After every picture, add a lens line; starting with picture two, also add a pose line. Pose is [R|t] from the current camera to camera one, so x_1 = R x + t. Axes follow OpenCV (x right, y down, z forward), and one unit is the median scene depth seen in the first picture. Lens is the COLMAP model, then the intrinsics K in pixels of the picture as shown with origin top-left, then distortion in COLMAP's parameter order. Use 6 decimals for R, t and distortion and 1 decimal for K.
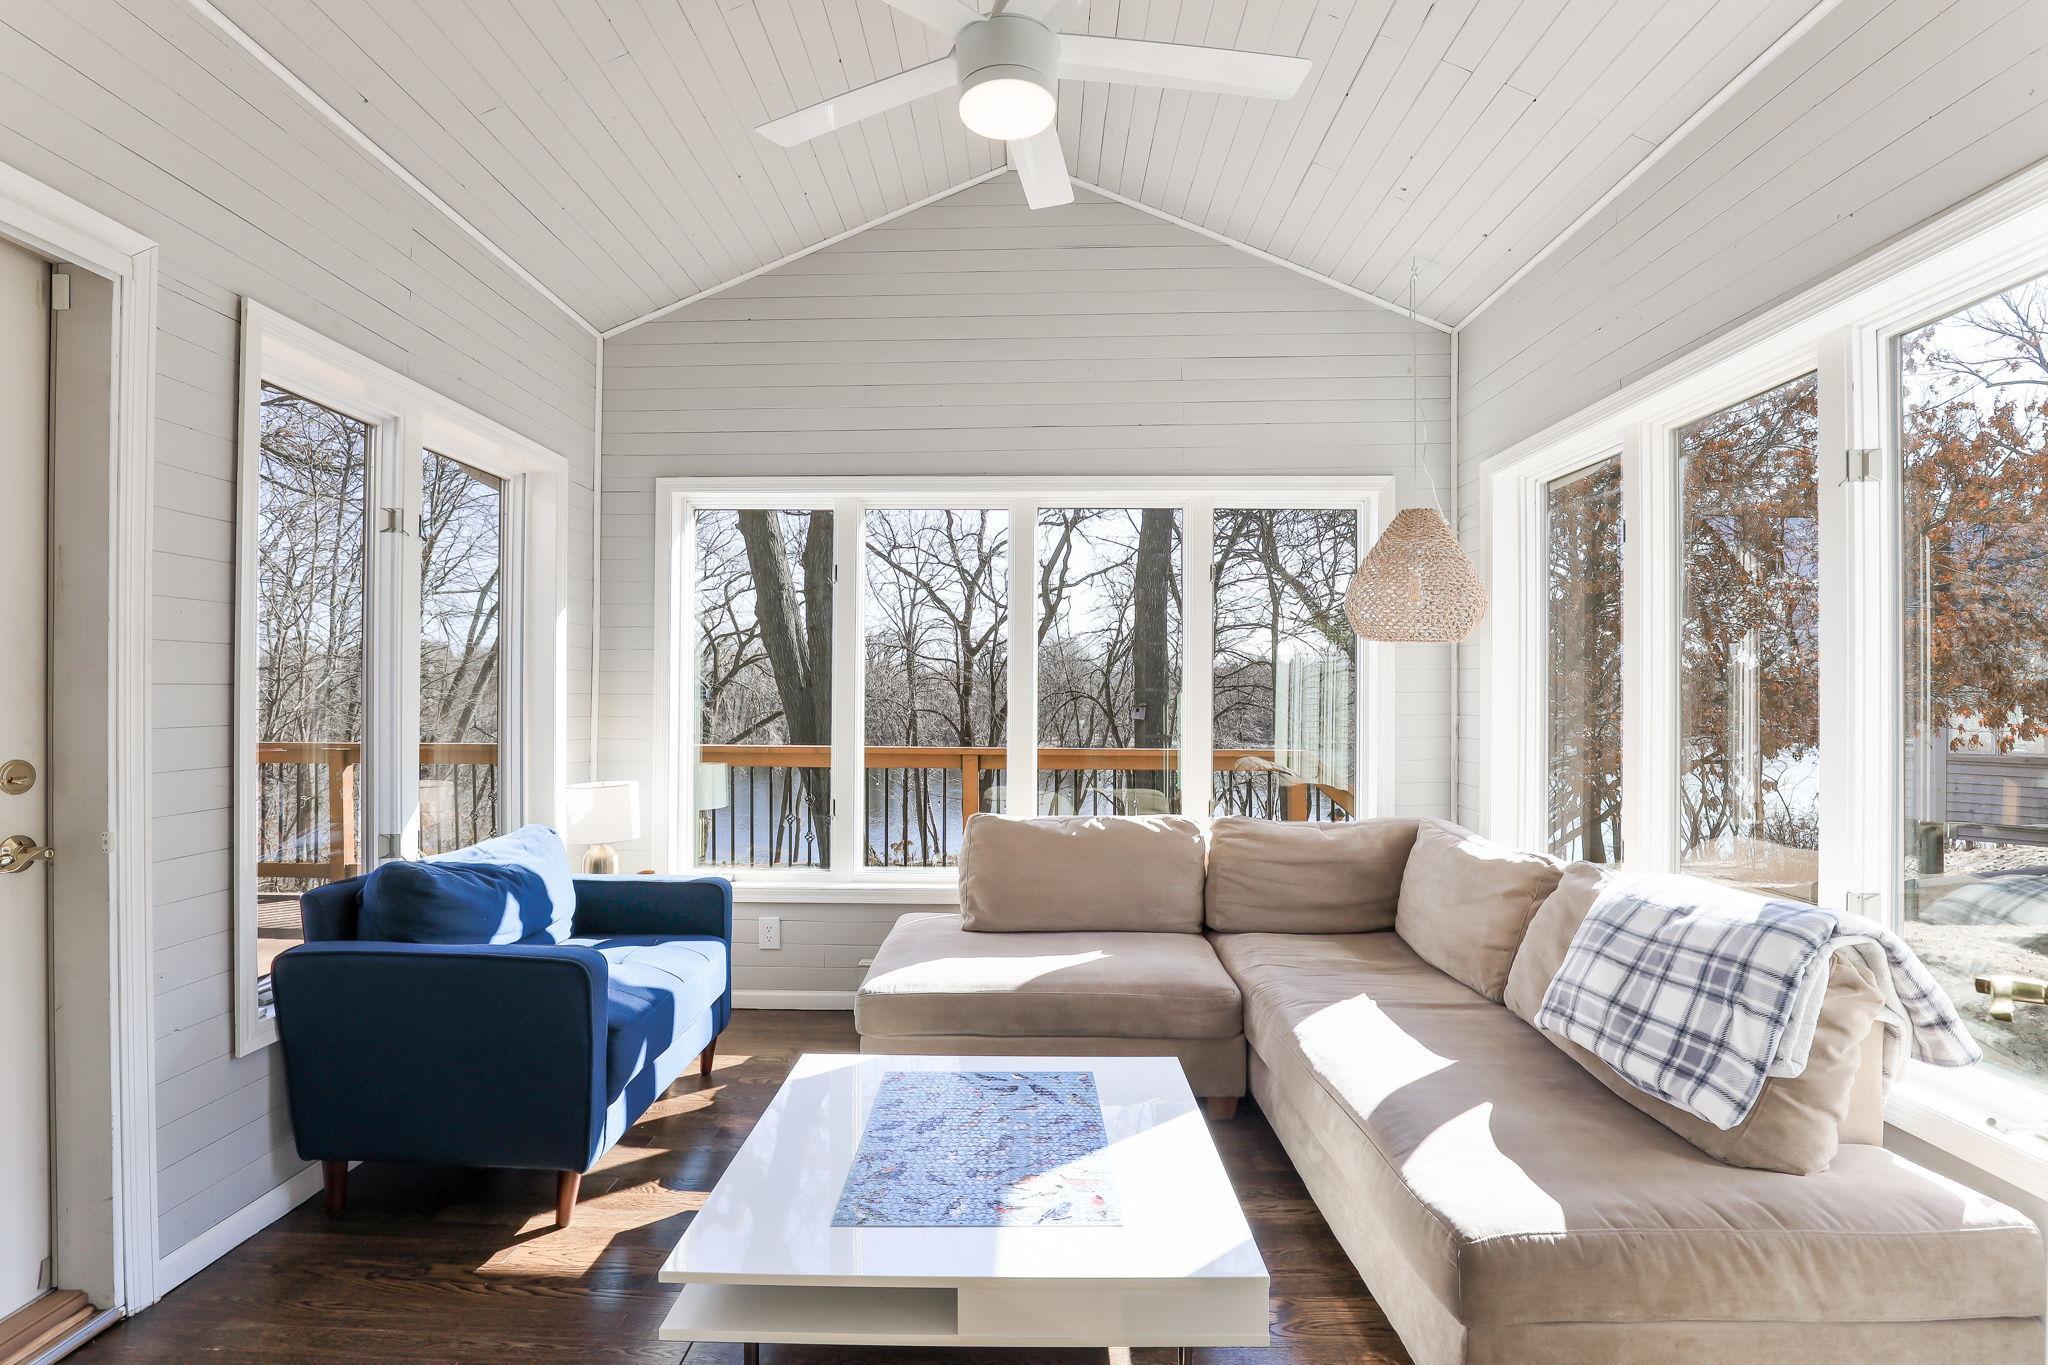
lens RADIAL K [[962.3, 0, 1024.0], [0, 962.3, 682.5], [0, 0, 1]] dist [-0.019654, 0.000004]
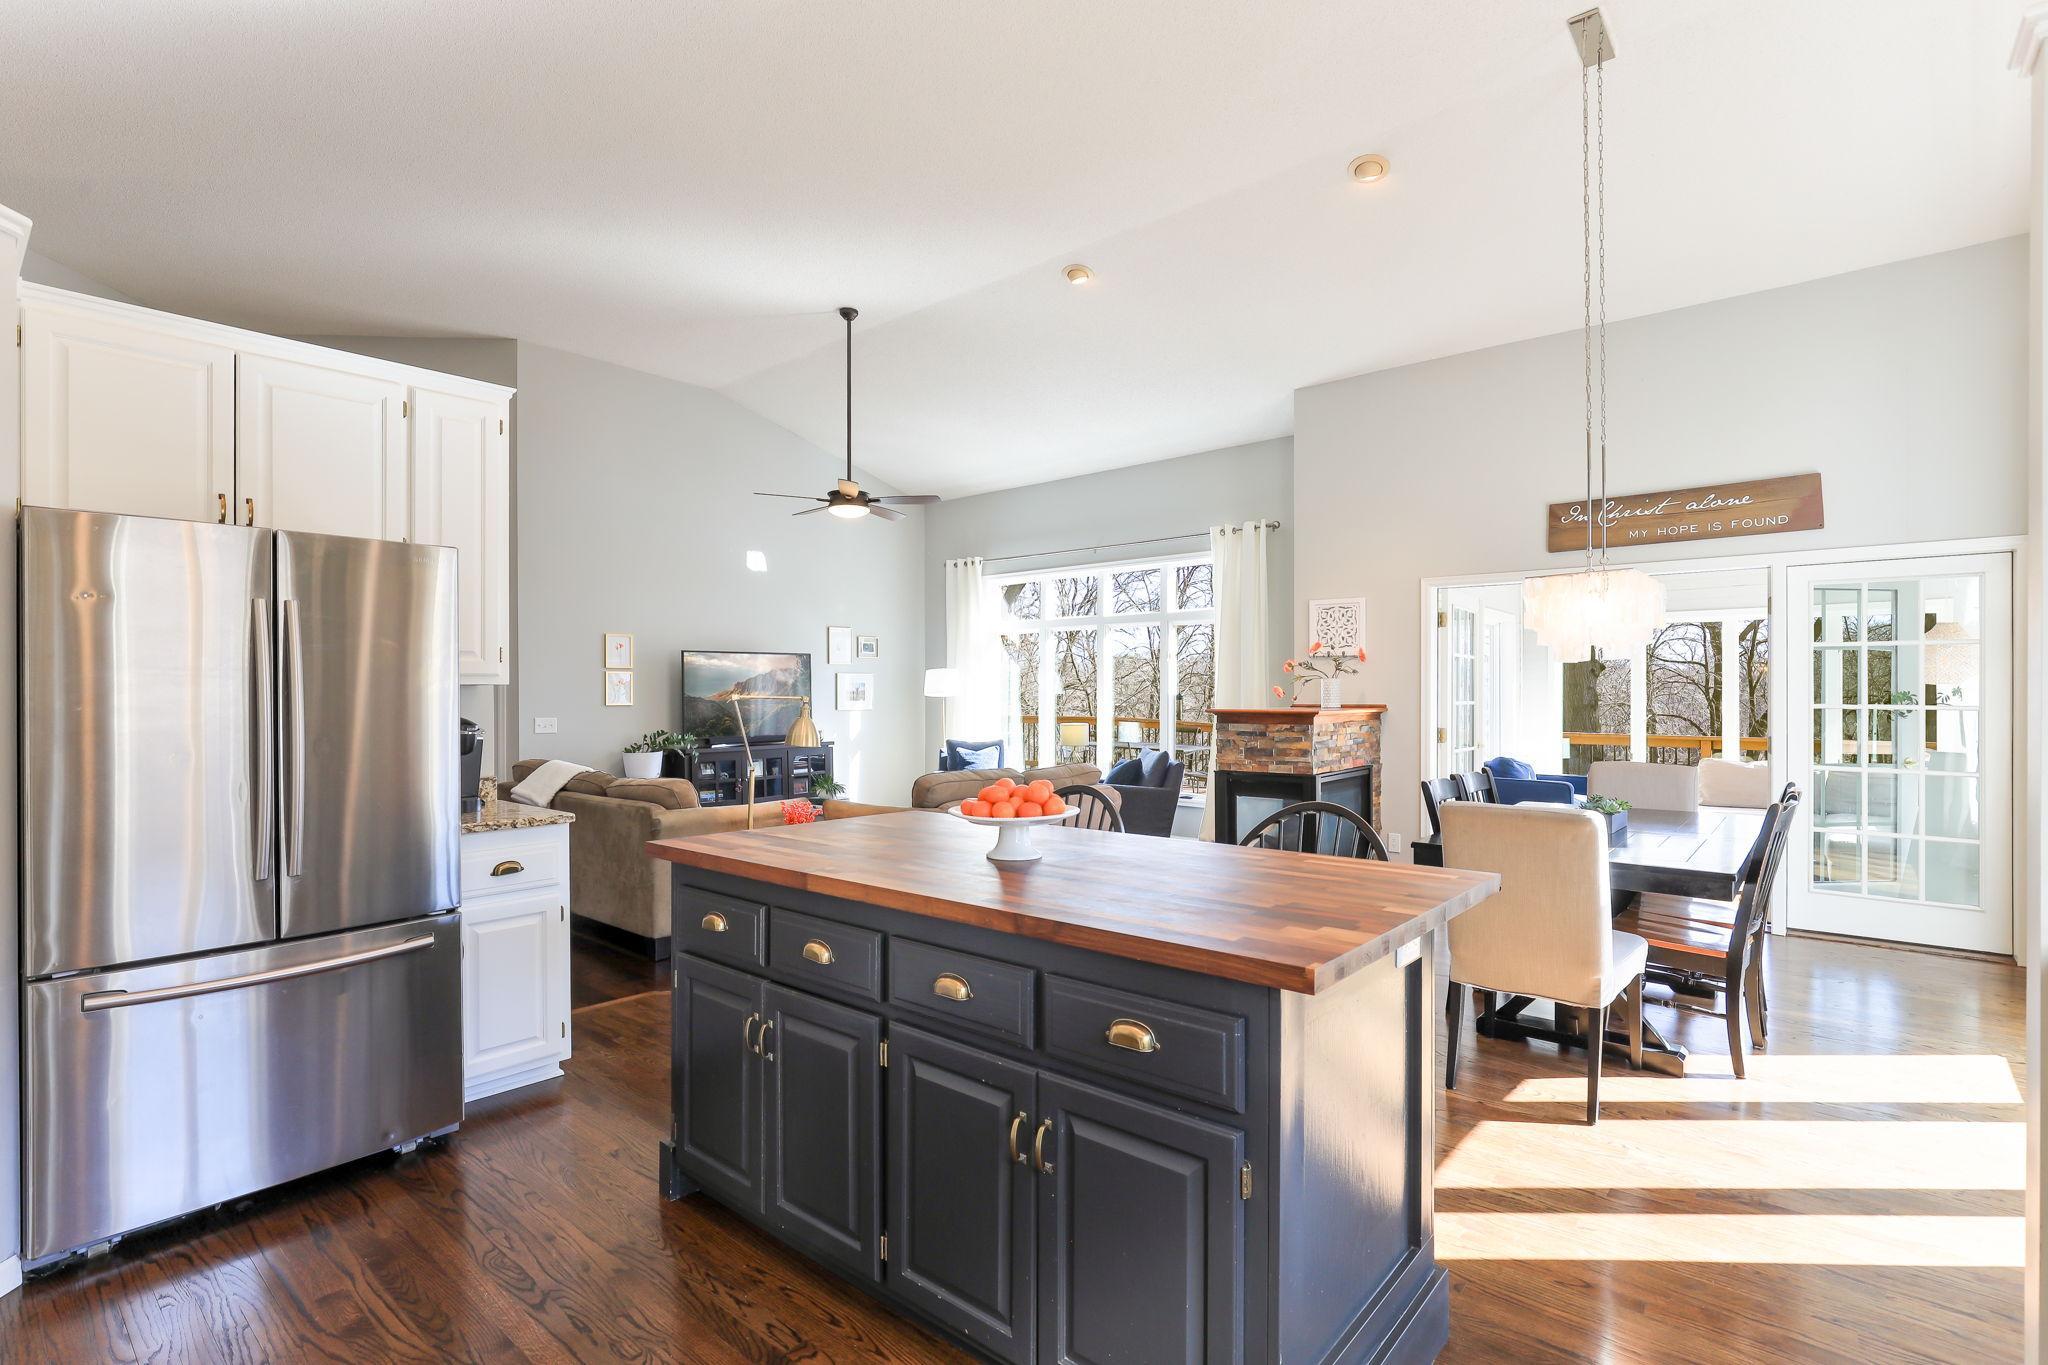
lens RADIAL K [[962.3, 0, 1024.0], [0, 962.3, 682.5], [0, 0, 1]] dist [-0.019654, 0.000004]
pose [[0.769453, -0.006160, -0.638674, 0.013298], [0.005009, 0.999981, -0.003611, -0.003520], [0.638684, -0.000421, 0.769469, -0.149504]]
